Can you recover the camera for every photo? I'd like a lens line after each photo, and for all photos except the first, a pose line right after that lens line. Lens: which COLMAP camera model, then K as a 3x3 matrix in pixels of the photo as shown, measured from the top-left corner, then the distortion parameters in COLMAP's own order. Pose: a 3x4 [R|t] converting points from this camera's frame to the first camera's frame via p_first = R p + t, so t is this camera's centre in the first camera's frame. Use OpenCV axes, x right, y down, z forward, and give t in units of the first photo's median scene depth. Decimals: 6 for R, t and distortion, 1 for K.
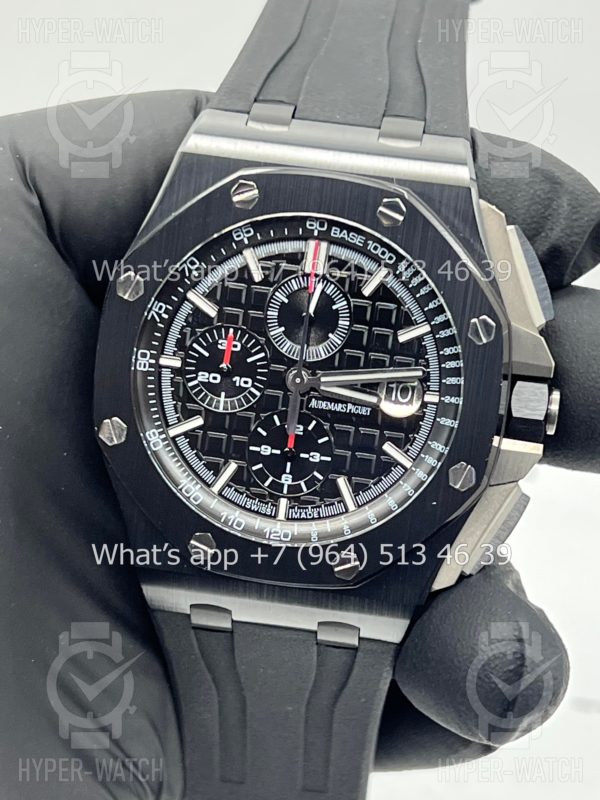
lens RADIAL K [[1869.3, 0, 308.1], [0, 1869.3, 463.5], [0, 0, 1]] dist [0.221326, 0.000000]
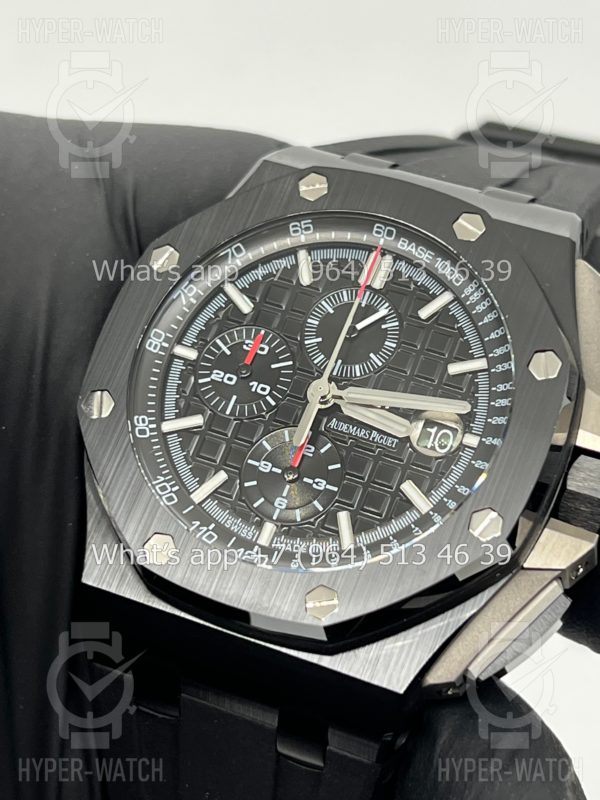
lens RADIAL K [[1869.3, 0, 302.3], [0, 1869.3, 398.9], [0, 0, 1]] dist [0.221326, 0.000000]
pose [[0.963650, 0.189590, -0.188240, 0.145308], [-0.250628, 0.885555, -0.391125, 0.289874], [0.092543, 0.424086, 0.900881, 0.235957]]
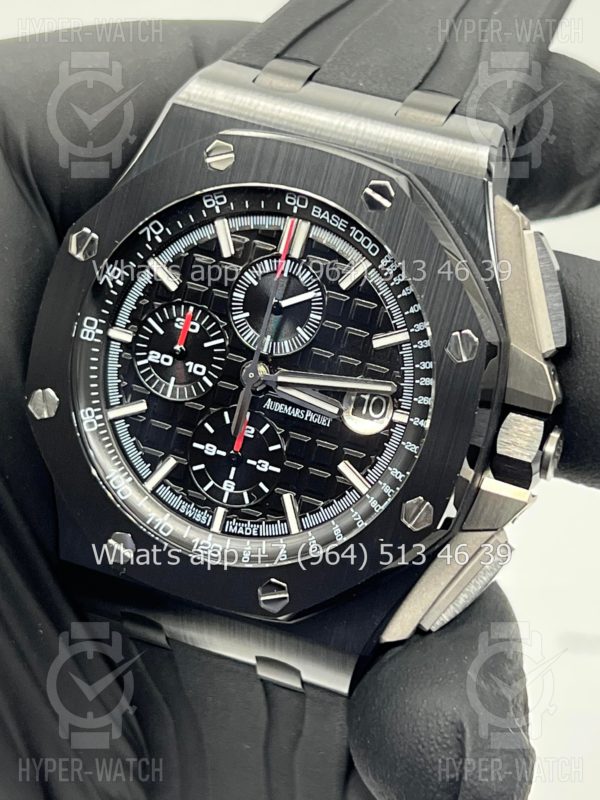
lens RADIAL K [[1869.3, 0, 301.5], [0, 1869.3, 391.6], [0, 0, 1]] dist [0.221326, 0.000000]
pose [[0.970138, 0.139263, -0.198591, 0.188308], [-0.145753, 0.989151, -0.018370, -0.024095], [0.193878, 0.046766, 0.979910, 0.153521]]
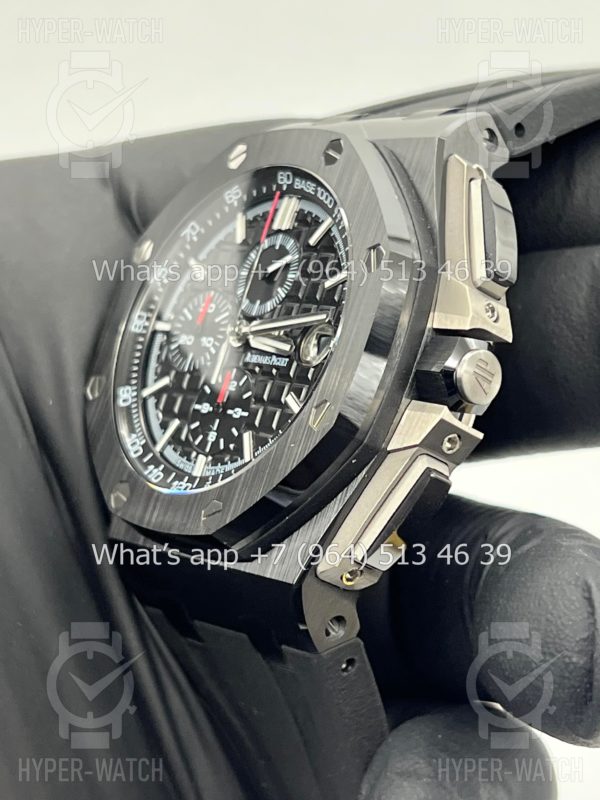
lens RADIAL K [[1869.3, 0, 295.0], [0, 1869.3, 404.4], [0, 0, 1]] dist [0.221326, 0.000000]
pose [[0.718333, -0.009990, -0.695628, 0.665082], [-0.269547, 0.917800, -0.291525, 0.253663], [0.641360, 0.396917, 0.656593, 0.412664]]
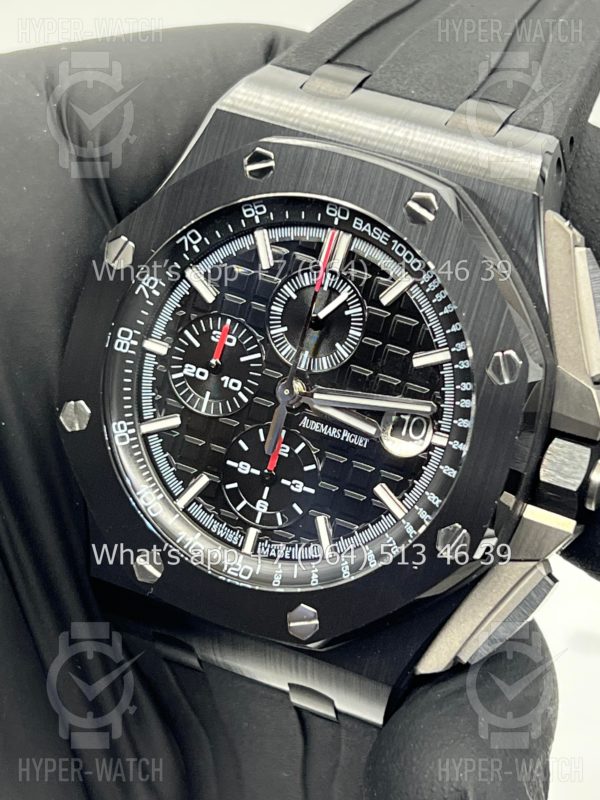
lens RADIAL K [[1869.3, 0, 311.4], [0, 1869.3, 398.4], [0, 0, 1]] dist [0.221326, 0.000000]
pose [[0.952737, 0.163556, -0.256012, 0.216961], [-0.171598, 0.985124, -0.009240, -0.035401], [0.250692, 0.052734, 0.966630, 0.193473]]
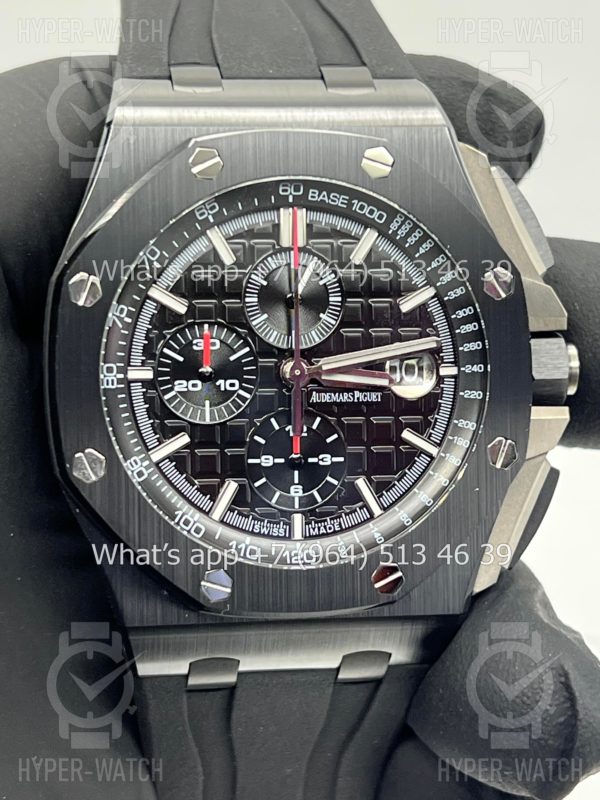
lens RADIAL K [[1869.3, 0, 301.5], [0, 1869.3, 400.7], [0, 0, 1]] dist [0.221326, 0.000000]
pose [[0.962221, -0.146235, 0.229666, -0.198003], [0.162054, 0.985437, -0.051494, 0.012138], [-0.218791, 0.086767, 0.971906, 0.175242]]
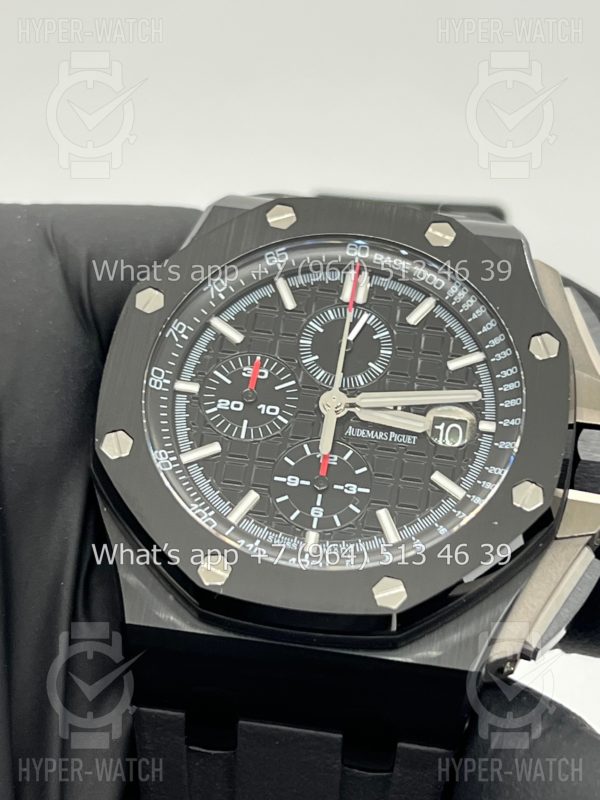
lens RADIAL K [[1869.3, 0, 305.1], [0, 1869.3, 404.1], [0, 0, 1]] dist [0.221326, 0.000000]
pose [[0.998442, 0.046522, 0.030804, -0.045132], [-0.023588, 0.852266, -0.522577, 0.408693], [-0.050565, 0.521037, 0.852035, 0.257461]]
